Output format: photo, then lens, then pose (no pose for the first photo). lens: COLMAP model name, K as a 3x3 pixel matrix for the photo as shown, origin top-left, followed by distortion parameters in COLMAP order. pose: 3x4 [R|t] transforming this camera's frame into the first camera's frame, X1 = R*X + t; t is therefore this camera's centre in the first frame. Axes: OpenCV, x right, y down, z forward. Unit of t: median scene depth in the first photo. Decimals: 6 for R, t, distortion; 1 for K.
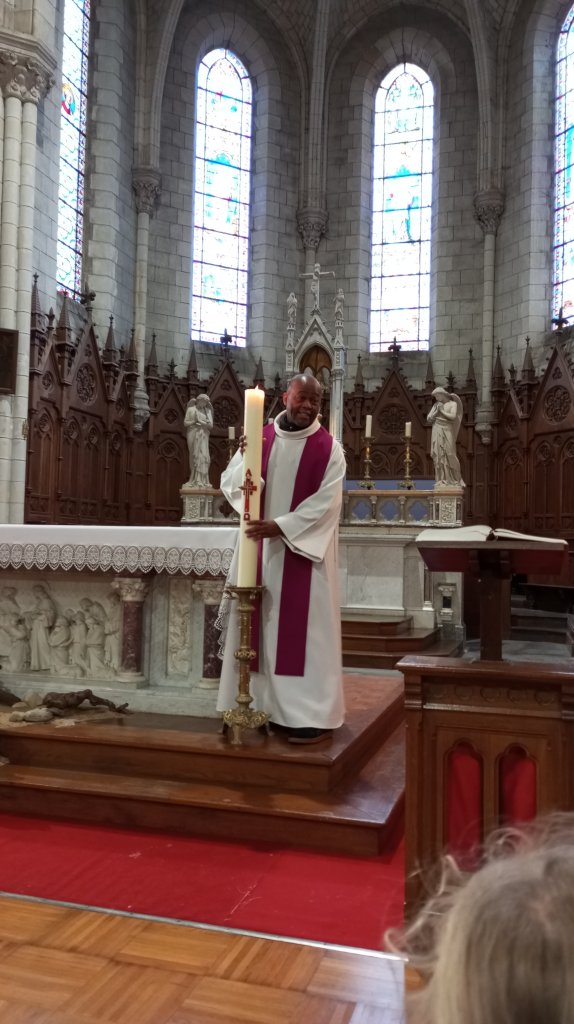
lens RADIAL K [[833.4, 0, 287.0], [0, 833.4, 512.0], [0, 0, 1]] dist [0.032900, -0.019604]
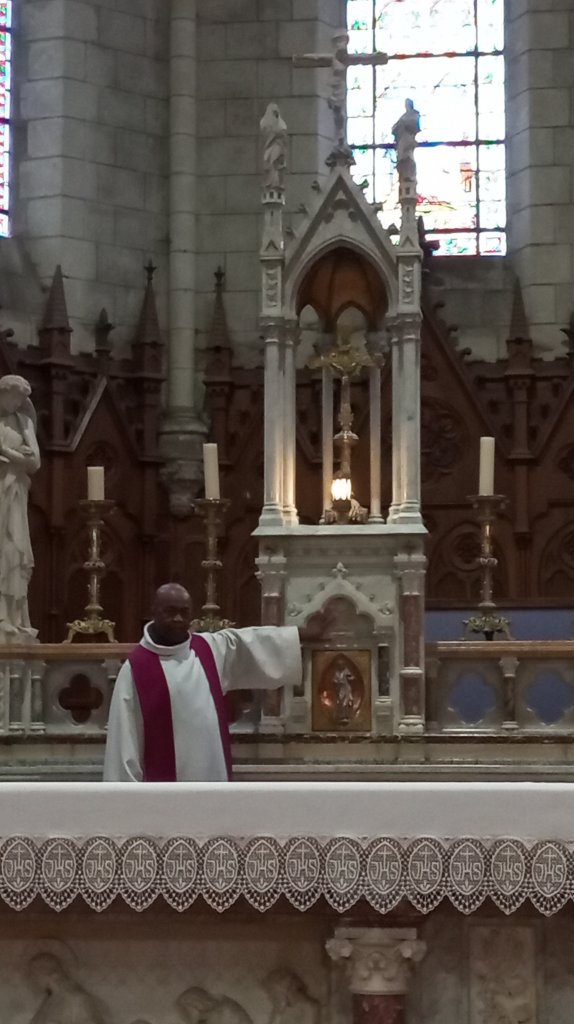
lens RADIAL K [[2319.4, 0, 287.0], [0, 2319.4, 512.0], [0, 0, 1]] dist [0.076907, -0.109348]
pose [[0.985543, -0.001782, 0.169419, -0.119323], [0.014073, 0.997350, -0.071376, -0.008183], [-0.168843, 0.072729, 0.982956, 0.007044]]
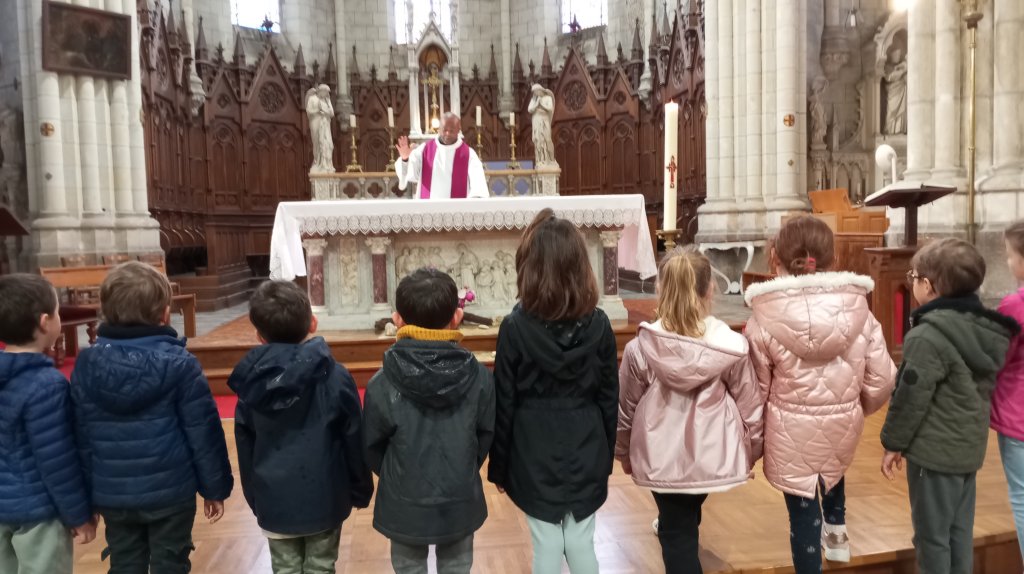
lens RADIAL K [[833.4, 0, 505.2], [0, 833.4, 284.2], [0, 0, 1]] dist [0.032900, -0.019604]
pose [[0.920108, -0.073060, 0.384790, -0.250200], [0.031098, 0.992974, 0.114175, 0.000120], [-0.390428, -0.093087, 0.915915, -0.090352]]
